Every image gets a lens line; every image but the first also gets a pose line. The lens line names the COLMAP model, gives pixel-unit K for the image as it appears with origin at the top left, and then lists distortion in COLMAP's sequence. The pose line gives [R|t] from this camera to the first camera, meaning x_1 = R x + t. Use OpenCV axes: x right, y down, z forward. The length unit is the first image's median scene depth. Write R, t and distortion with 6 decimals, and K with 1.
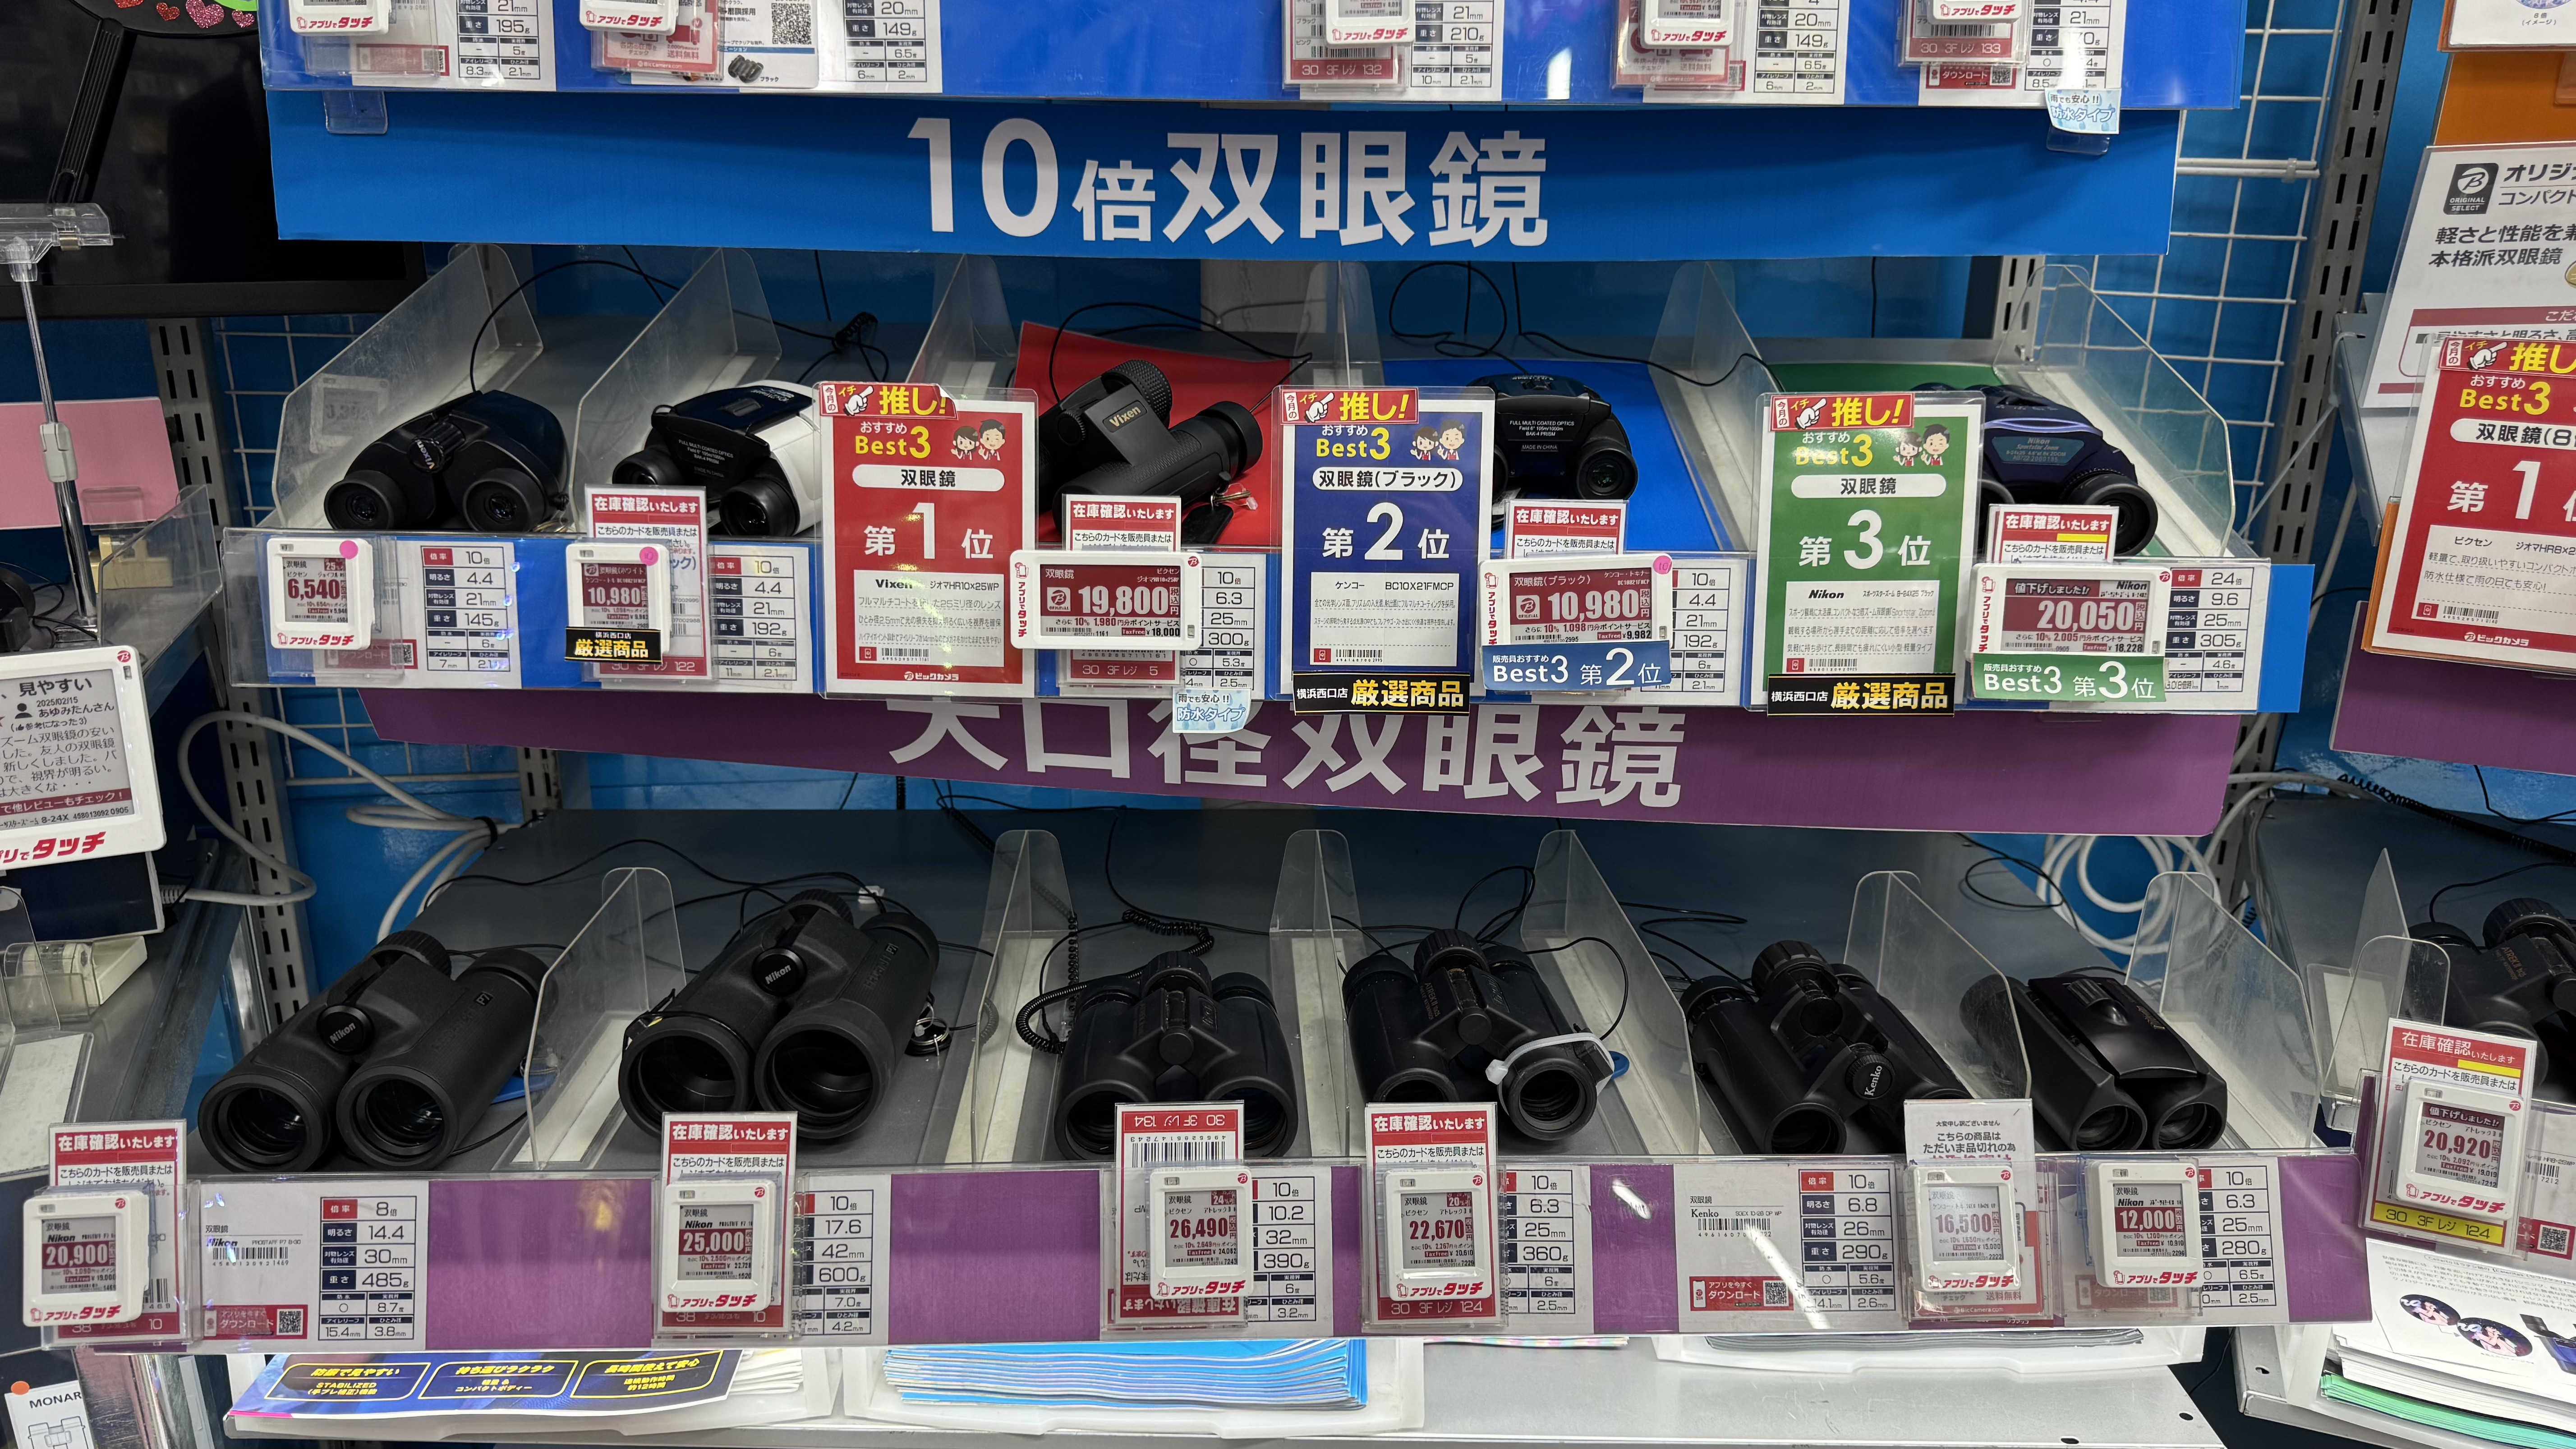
lens RADIAL K [[1853.0, 0, 1285.4], [0, 1853.0, 737.7], [0, 0, 1]] dist [0.048470, -0.038790]
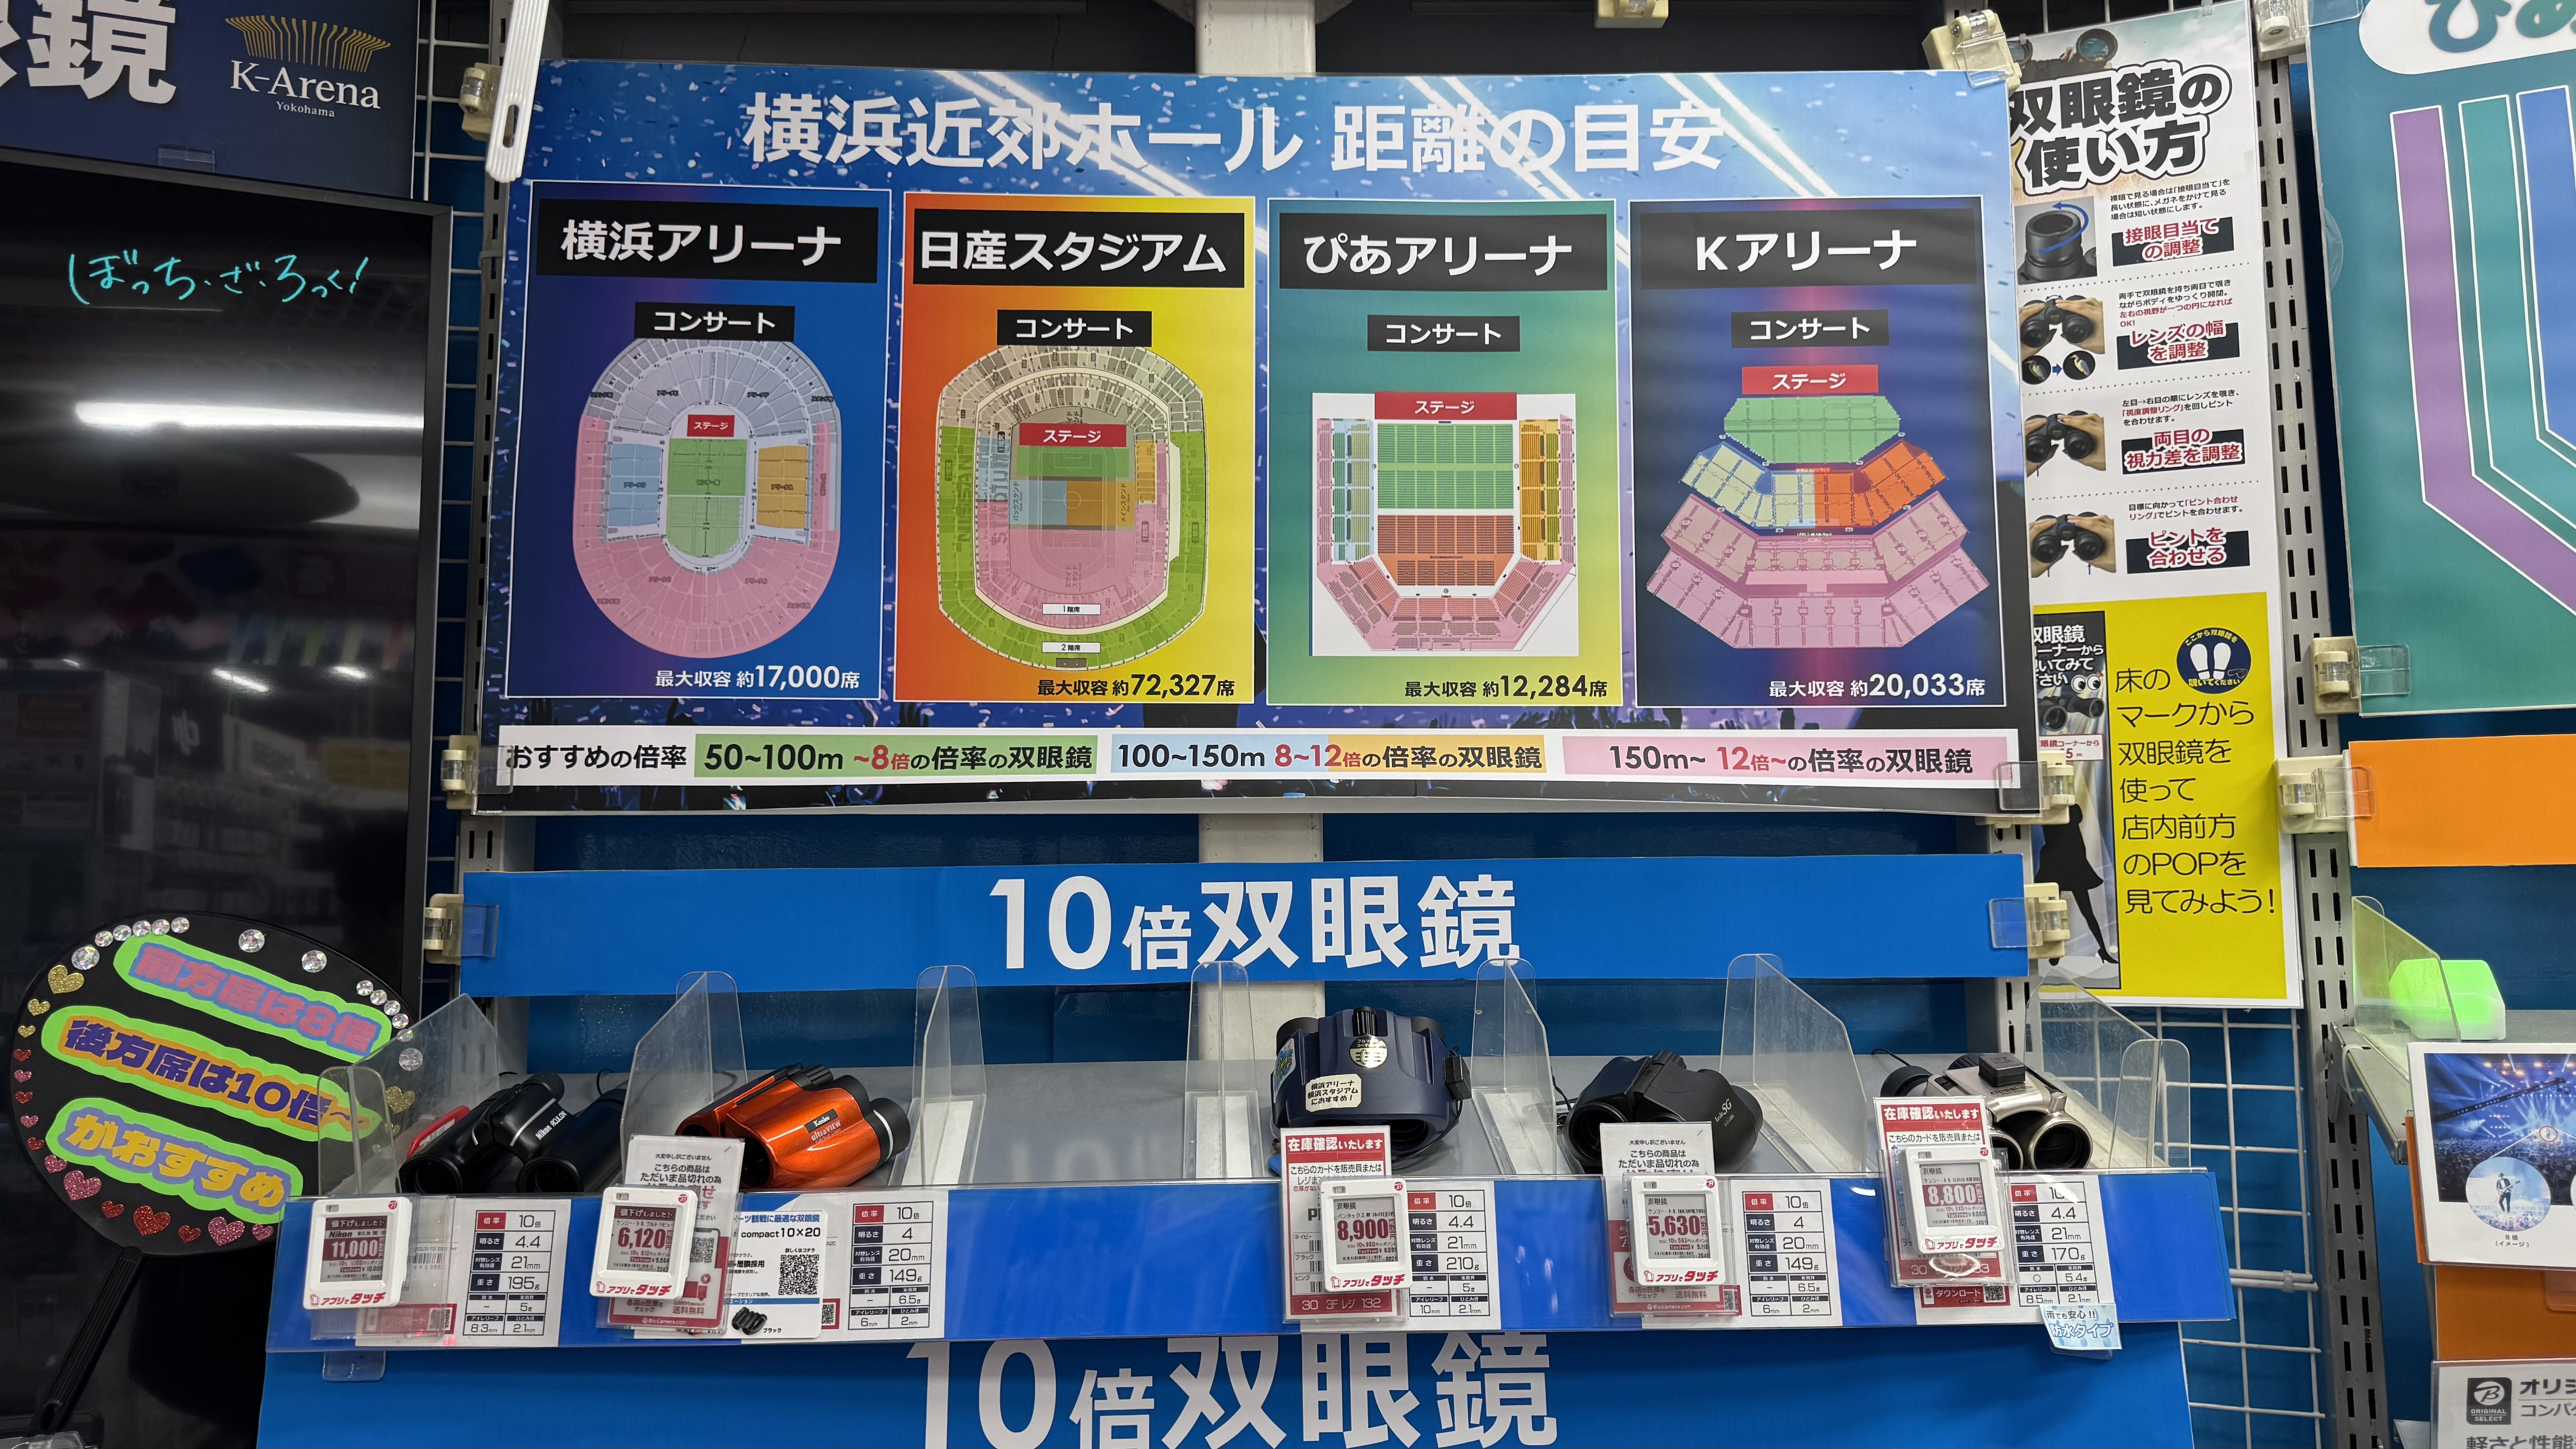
lens RADIAL K [[1853.0, 0, 1281.1], [0, 1853.0, 735.5], [0, 0, 1]] dist [0.048470, -0.038790]
pose [[0.999727, -0.022466, 0.006447, -0.001813], [0.023209, 0.921598, -0.387450, -0.246273], [0.002763, 0.387494, 0.921868, -0.047198]]
